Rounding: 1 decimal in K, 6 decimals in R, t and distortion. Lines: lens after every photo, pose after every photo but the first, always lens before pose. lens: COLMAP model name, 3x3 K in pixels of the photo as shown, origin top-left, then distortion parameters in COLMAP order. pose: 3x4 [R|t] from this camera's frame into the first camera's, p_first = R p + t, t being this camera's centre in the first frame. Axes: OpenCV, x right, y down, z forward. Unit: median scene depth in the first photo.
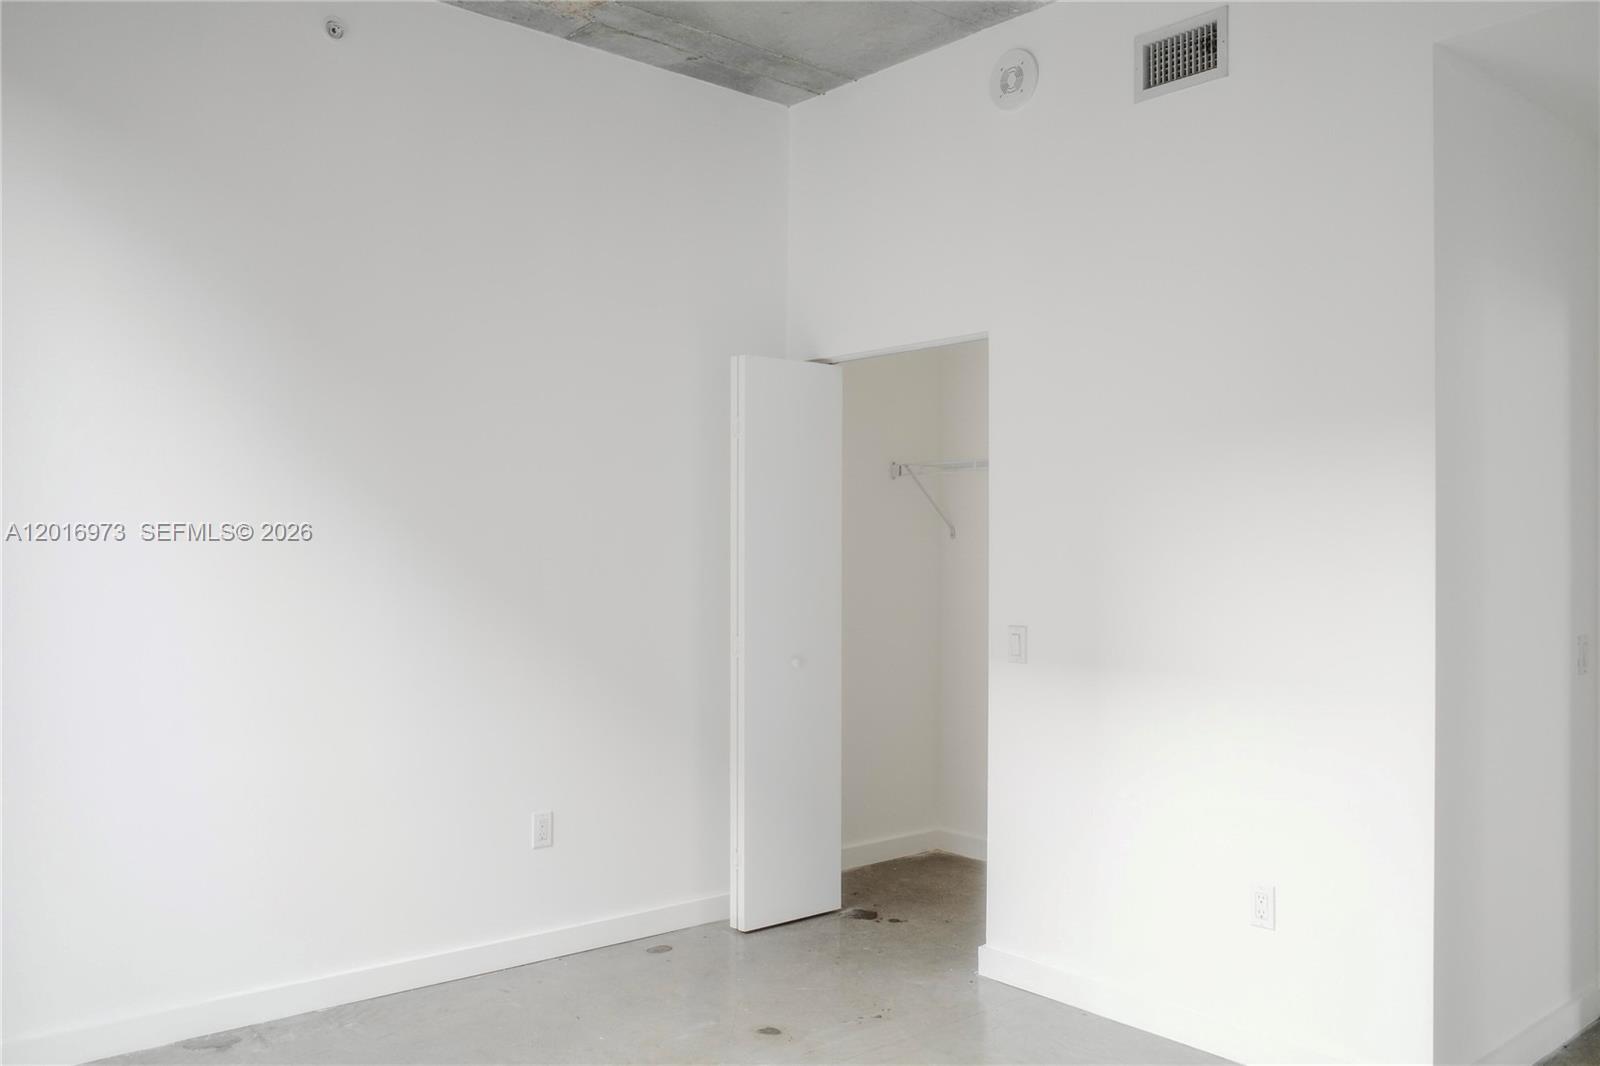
lens RADIAL K [[1253.0, 0, 801.9], [0, 1253.0, 531.7], [0, 0, 1]] dist [-0.065284, 0.067083]
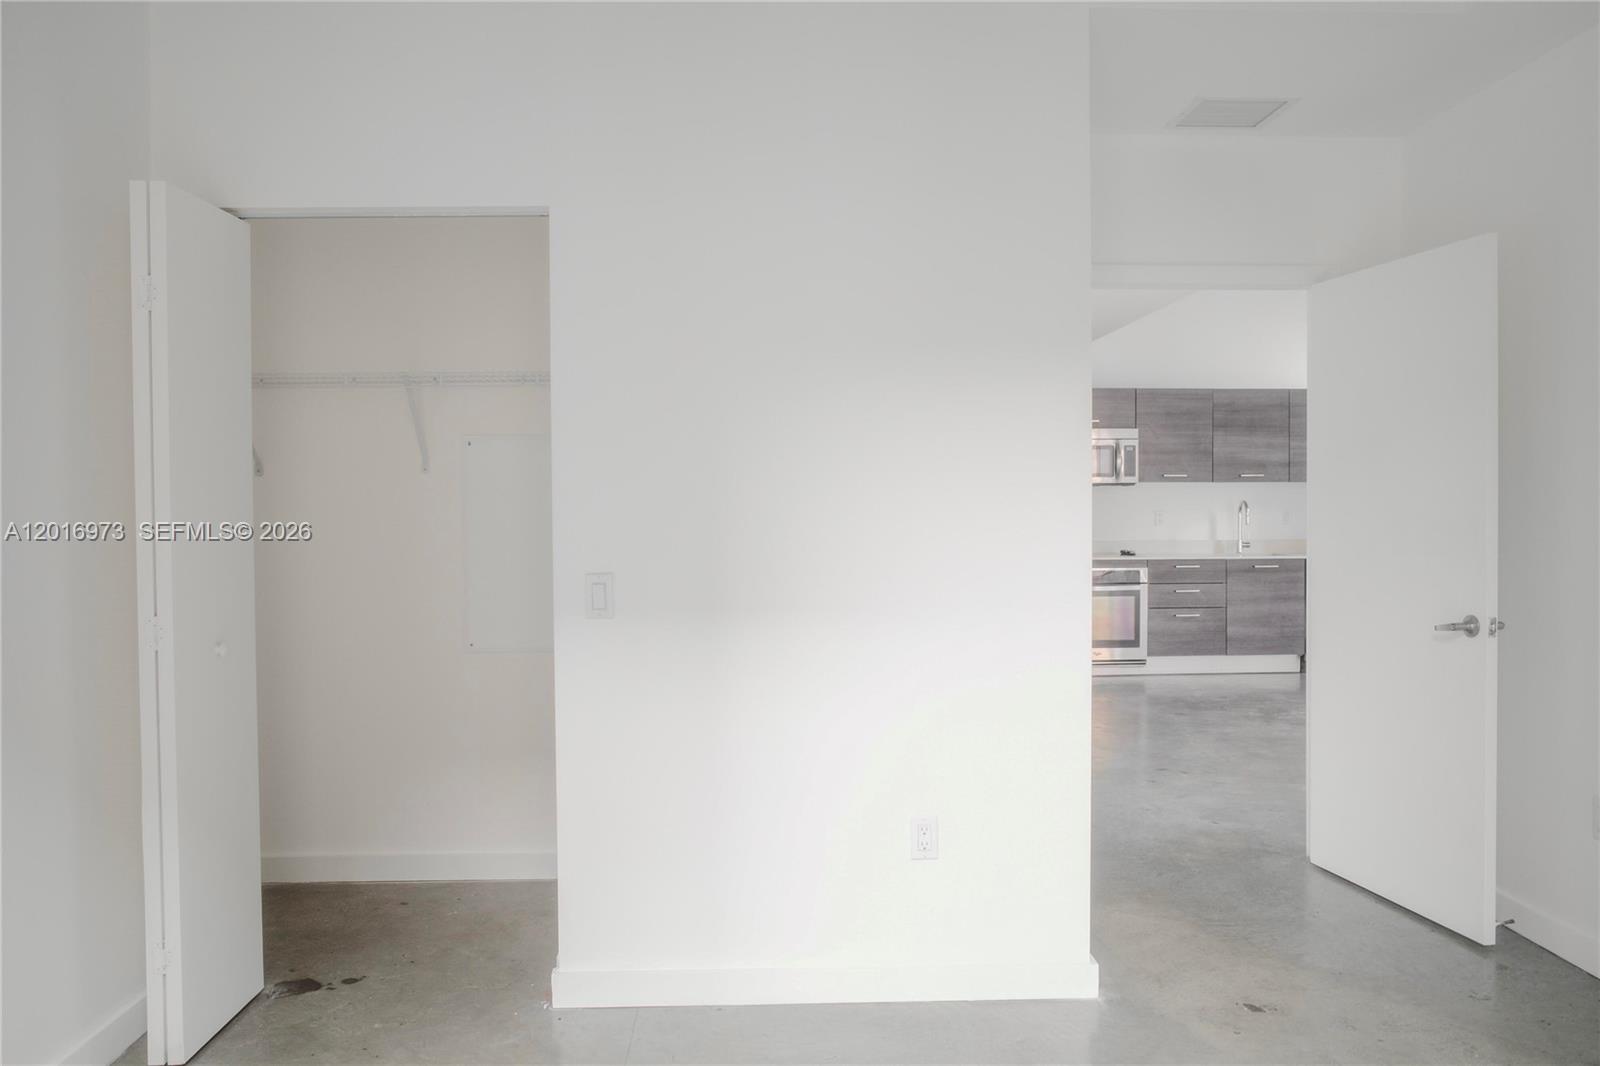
lens RADIAL K [[1253.0, 0, 801.9], [0, 1253.0, 531.7], [0, 0, 1]] dist [-0.065284, 0.067083]
pose [[0.629418, -0.028173, 0.776556, -0.365366], [0.003063, 0.999425, 0.033776, 0.020115], [-0.777061, -0.018881, 0.629142, 0.366533]]
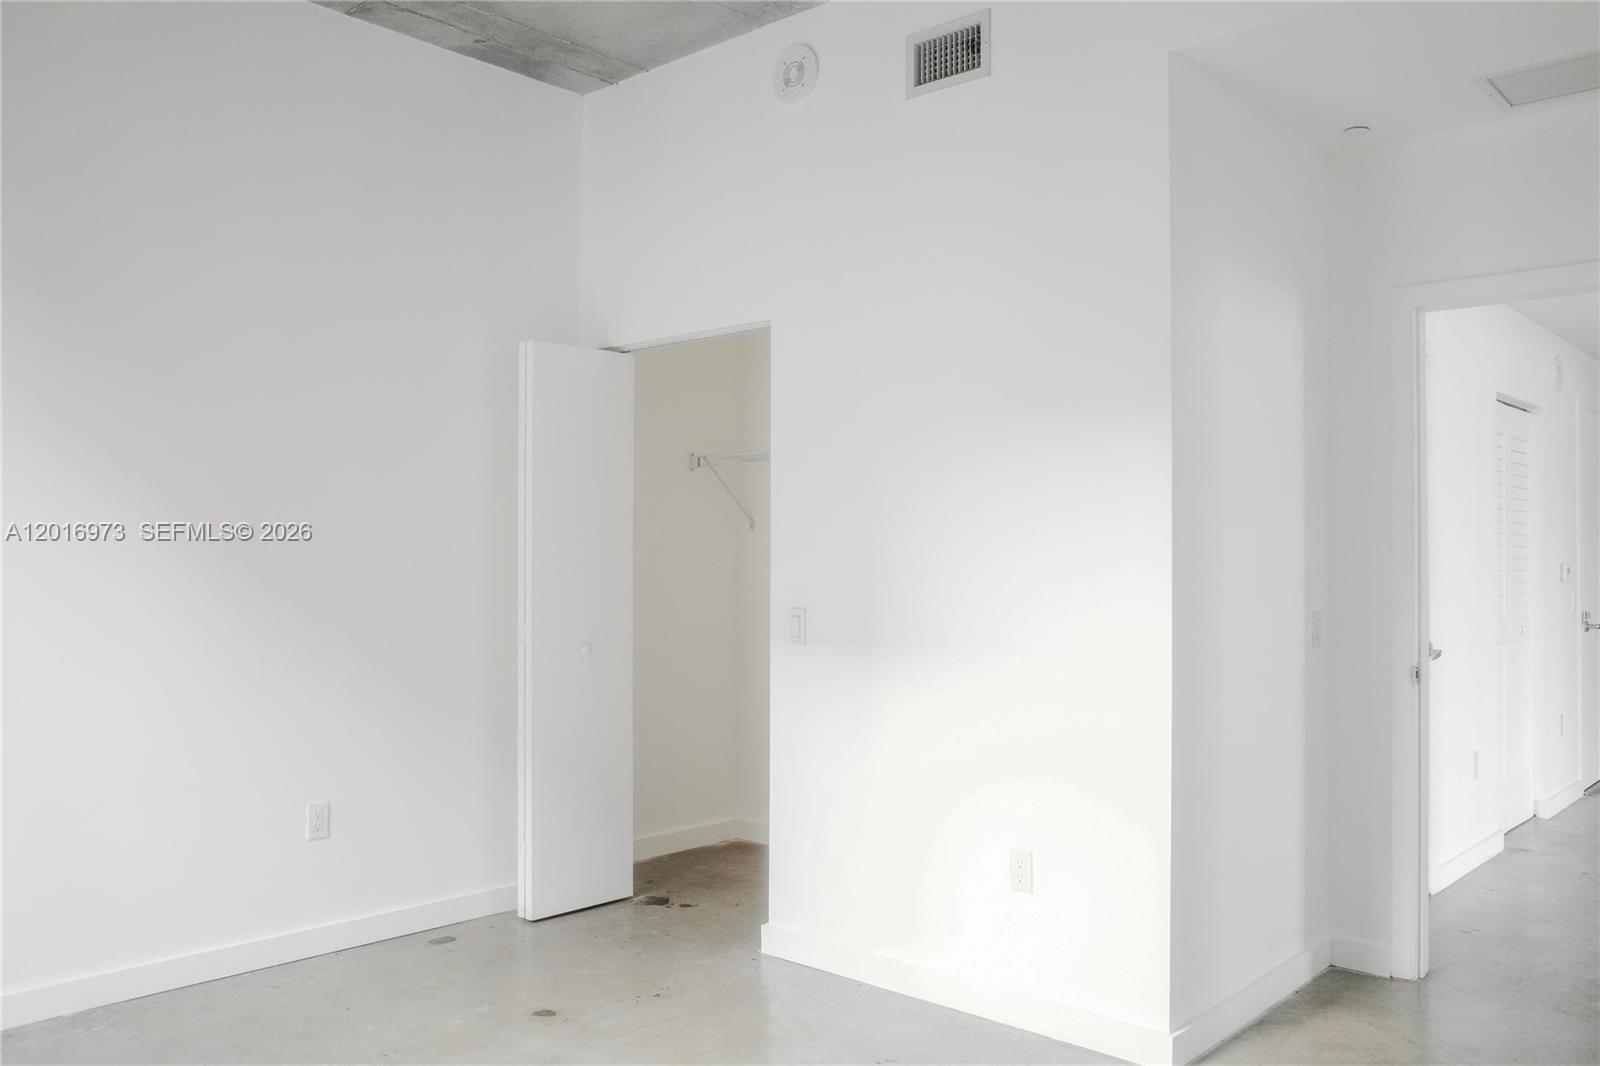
lens RADIAL K [[1253.0, 0, 801.9], [0, 1253.0, 531.7], [0, 0, 1]] dist [-0.065284, 0.067083]
pose [[0.991857, 0.000773, 0.127353, 0.044220], [0.000112, 0.999976, -0.006942, 0.019506], [-0.127355, 0.006899, 0.991833, -0.013485]]
